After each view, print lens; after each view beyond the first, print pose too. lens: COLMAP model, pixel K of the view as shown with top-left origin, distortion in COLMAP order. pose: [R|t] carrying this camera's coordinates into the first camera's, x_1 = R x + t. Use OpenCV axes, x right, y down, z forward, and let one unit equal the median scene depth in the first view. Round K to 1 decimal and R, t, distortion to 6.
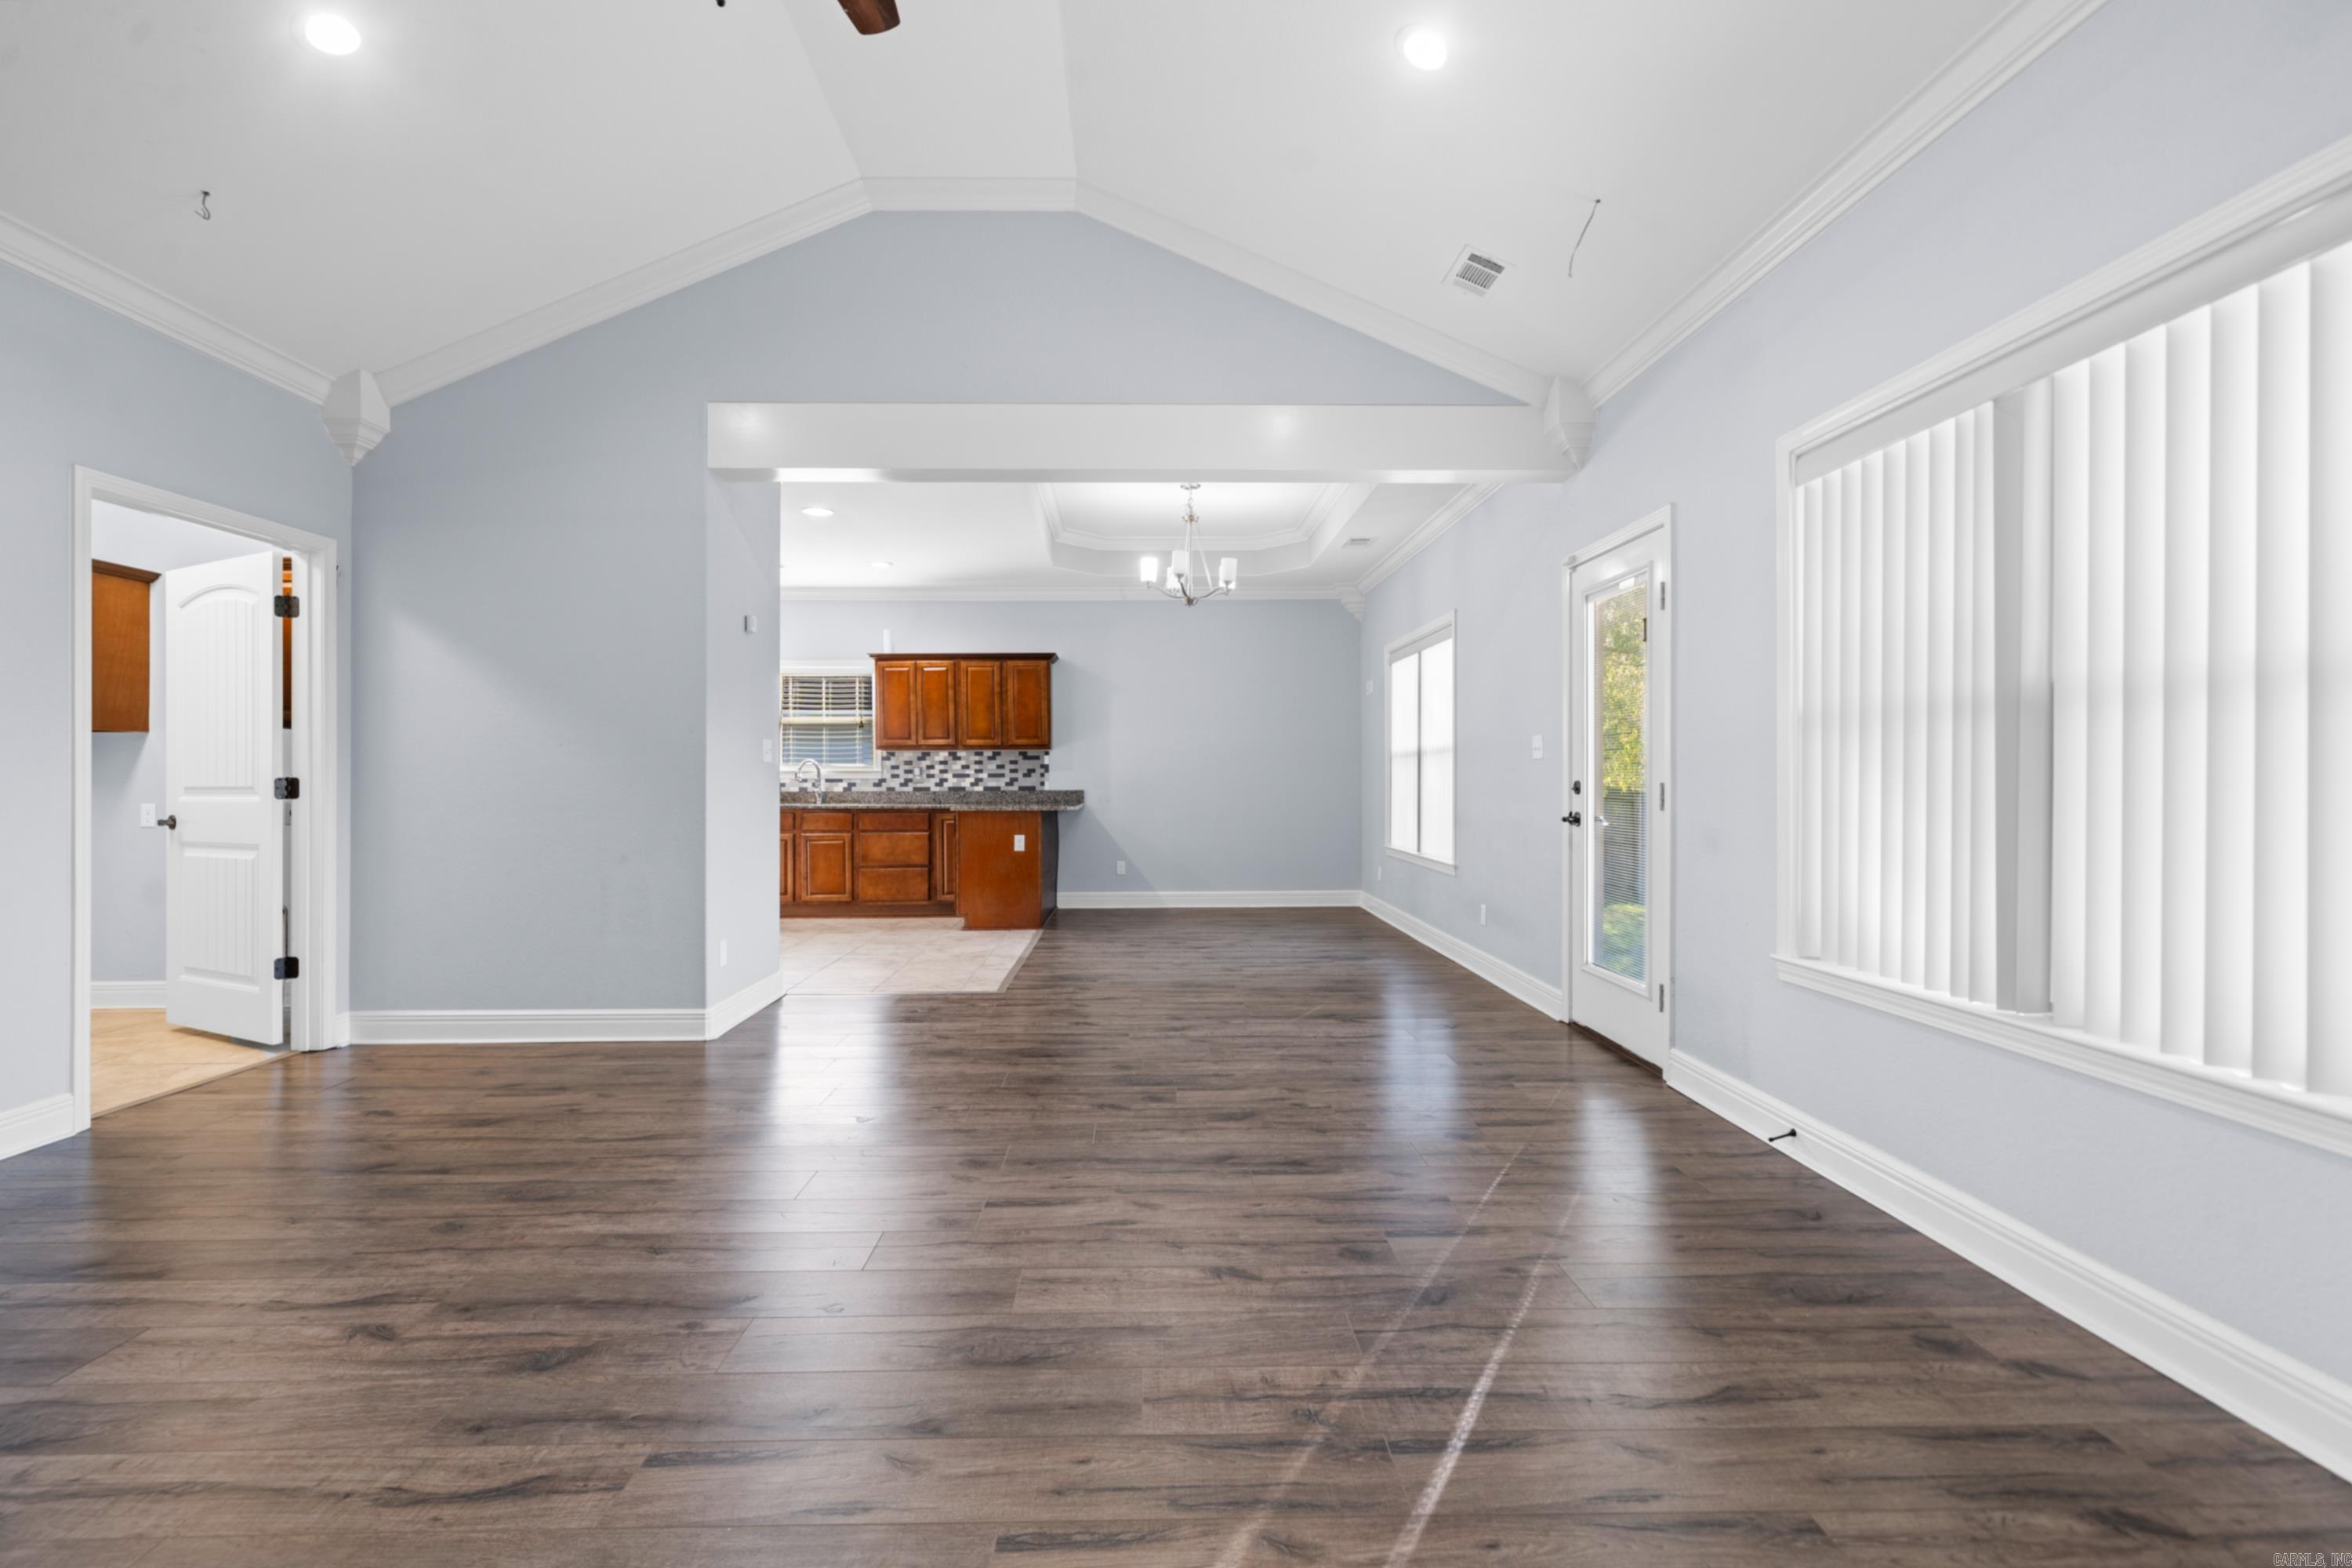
lens RADIAL K [[1043.4, 0, 1198.2], [0, 1043.4, 776.4], [0, 0, 1]] dist [0.004232, -0.002190]
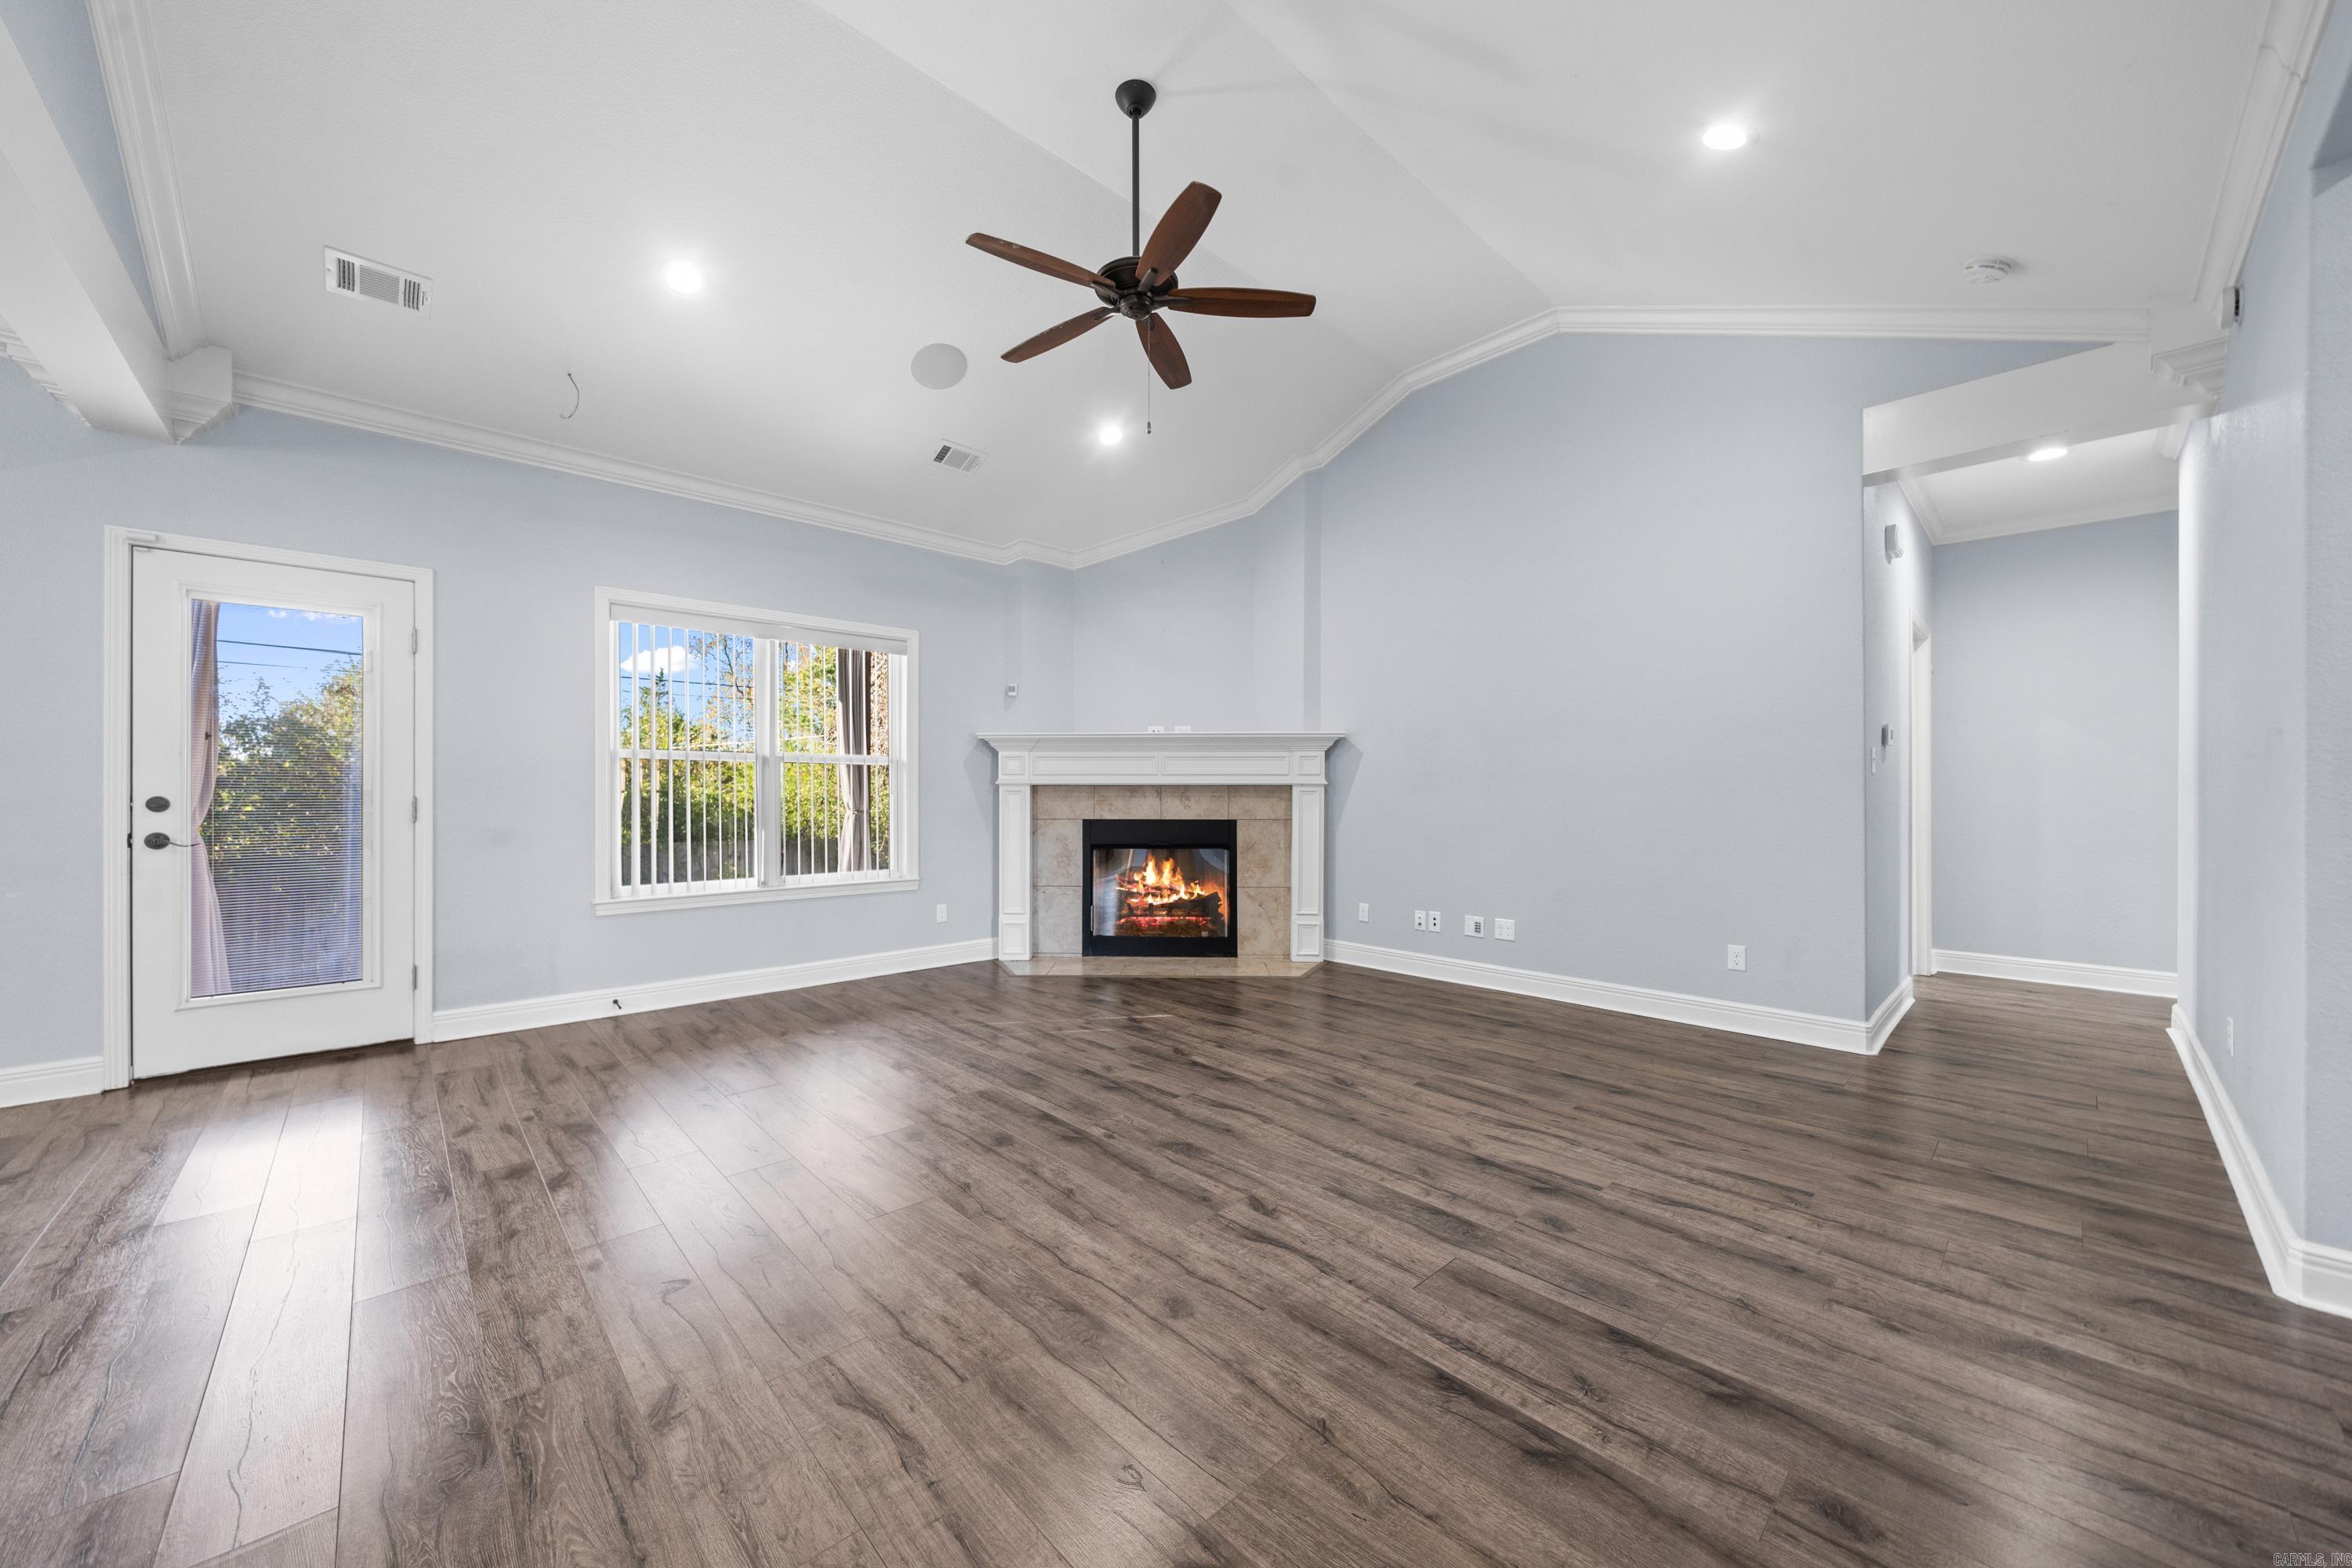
lens RADIAL K [[861.9, 0, 1132.0], [0, 861.9, 801.8], [0, 0, 1]] dist [-0.000819, -0.001002]
pose [[-0.635710, -0.006320, 0.771902, -1.110070], [-0.000007, 0.999967, 0.008182, 0.005939], [-0.771928, 0.005196, -0.635688, 1.323292]]
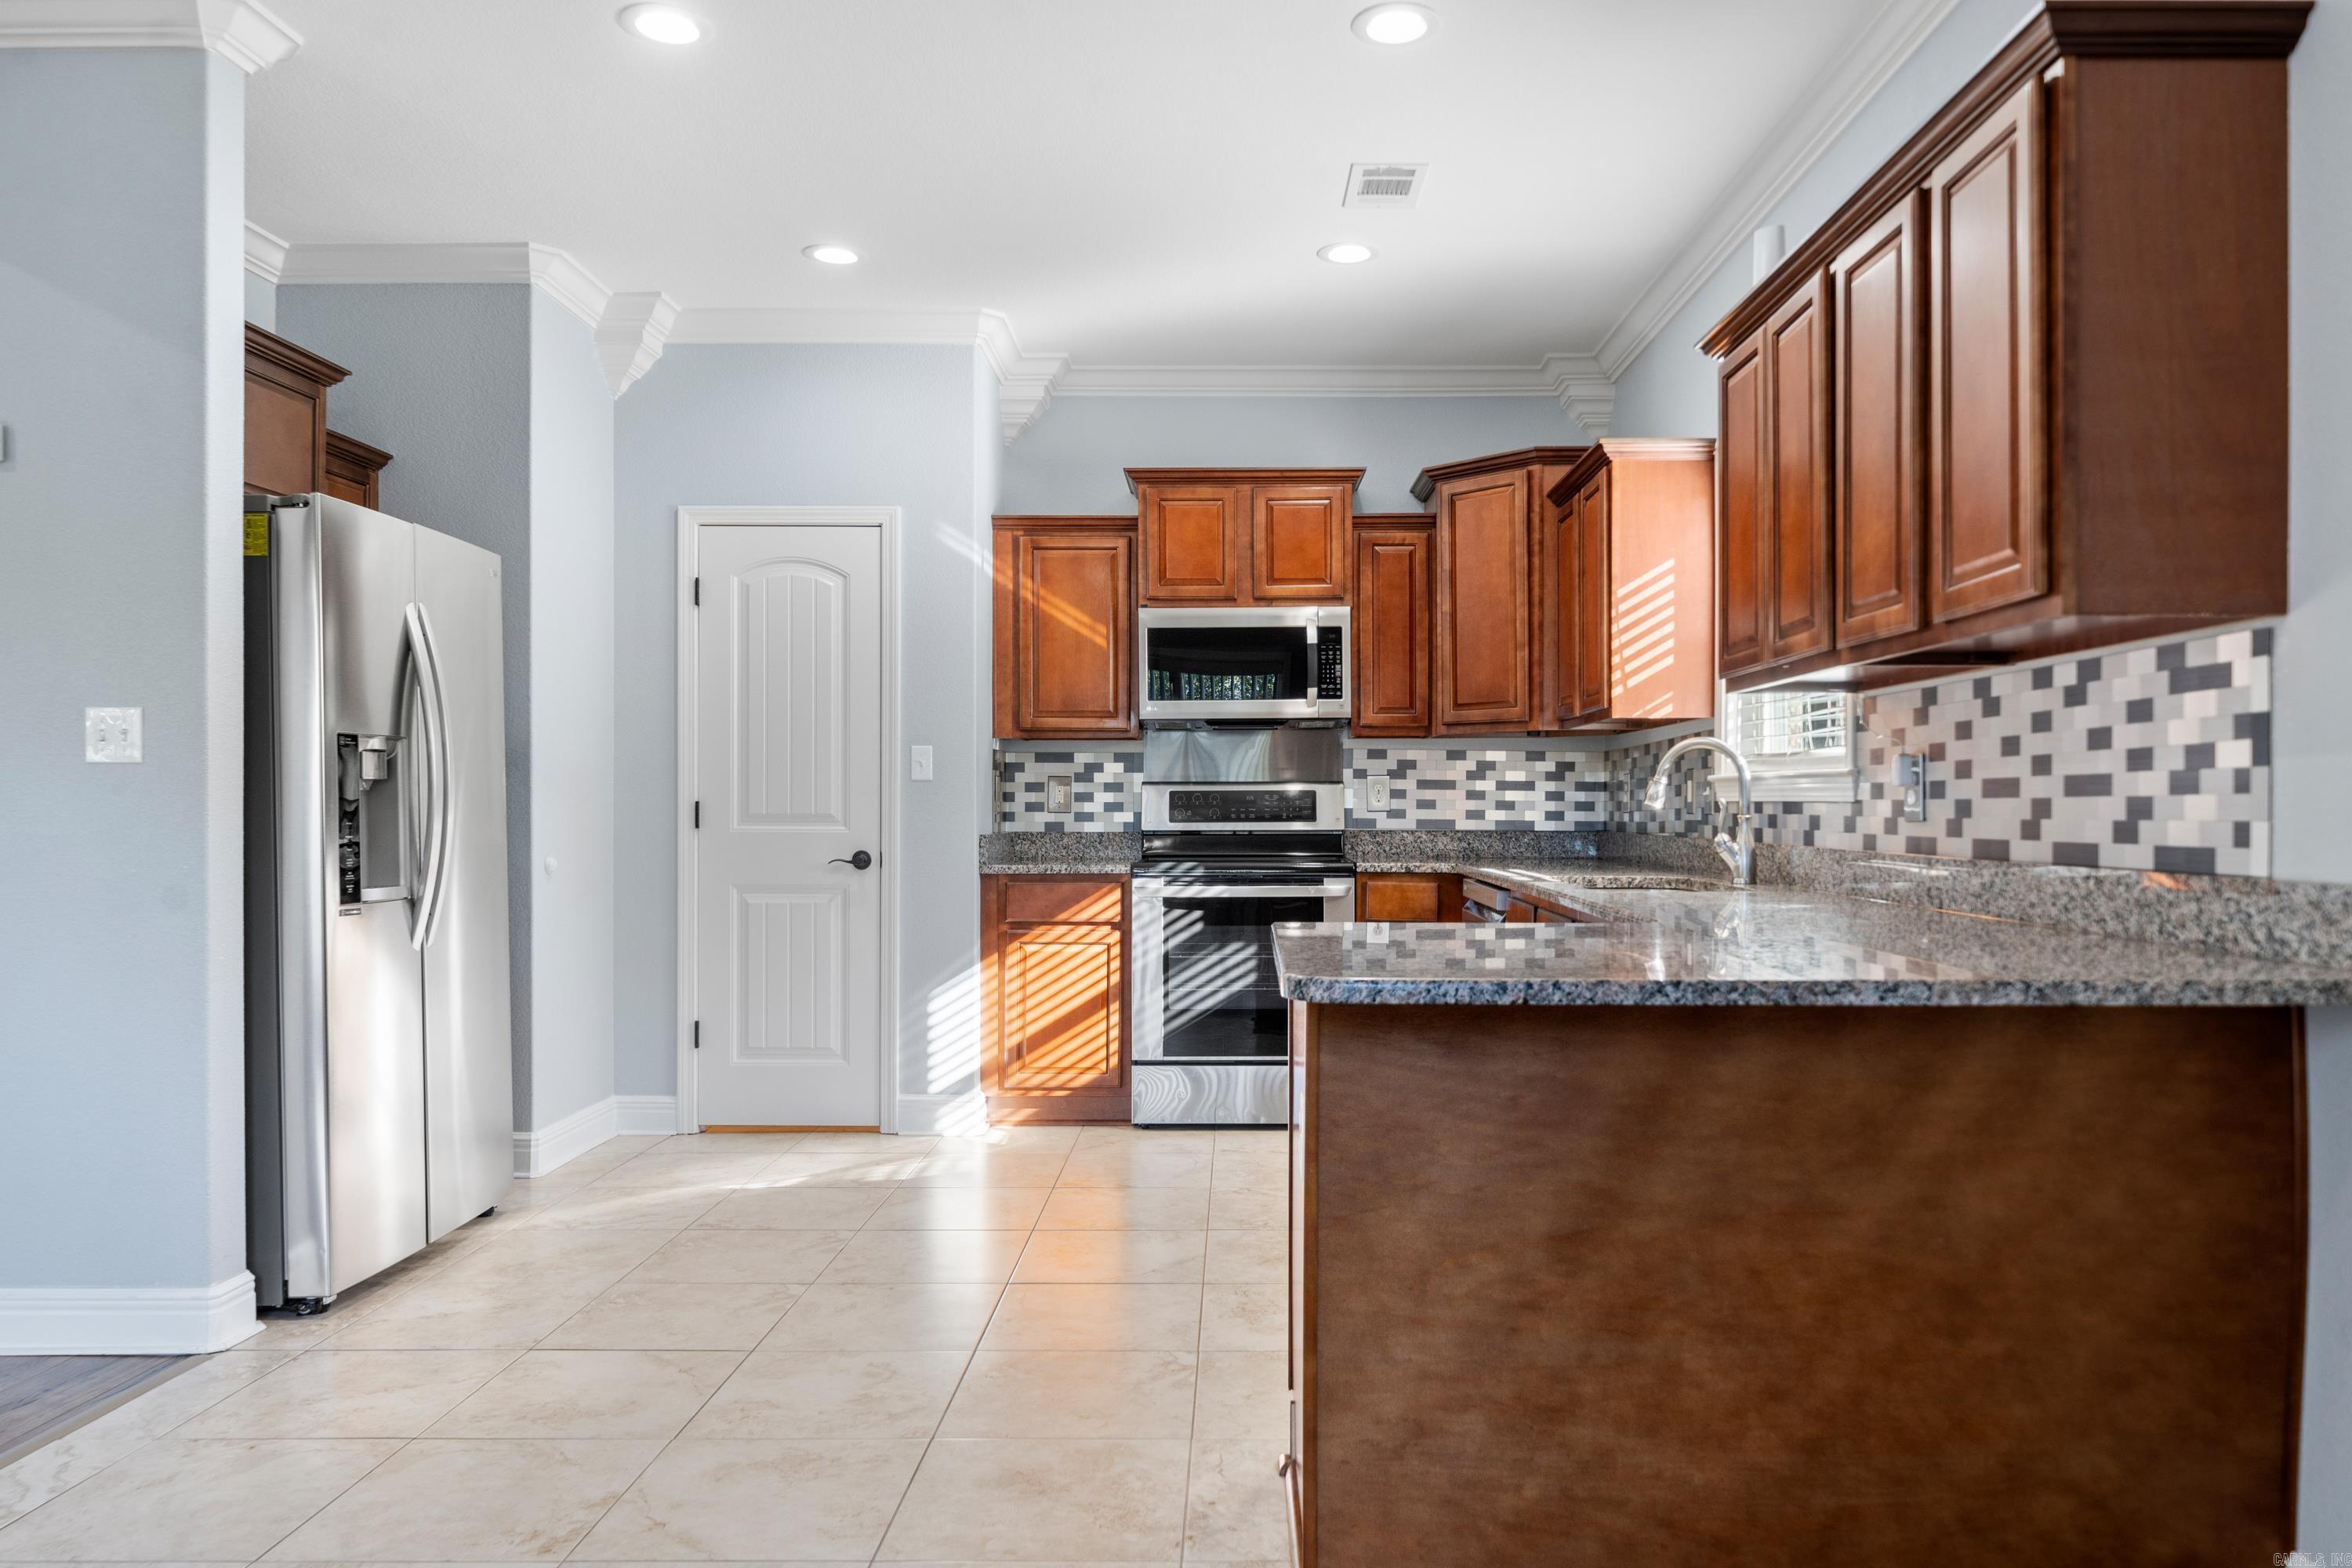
lens RADIAL K [[1617.1, 0, 1195.5], [0, 1617.1, 803.7], [0, 0, 1]] dist [-0.001898, 0.001305]
pose [[-0.069517, 0.003168, -0.997576, 0.318615], [0.002261, 0.999993, 0.003018, 0.002958], [0.997578, -0.002046, -0.069524, 2.587091]]
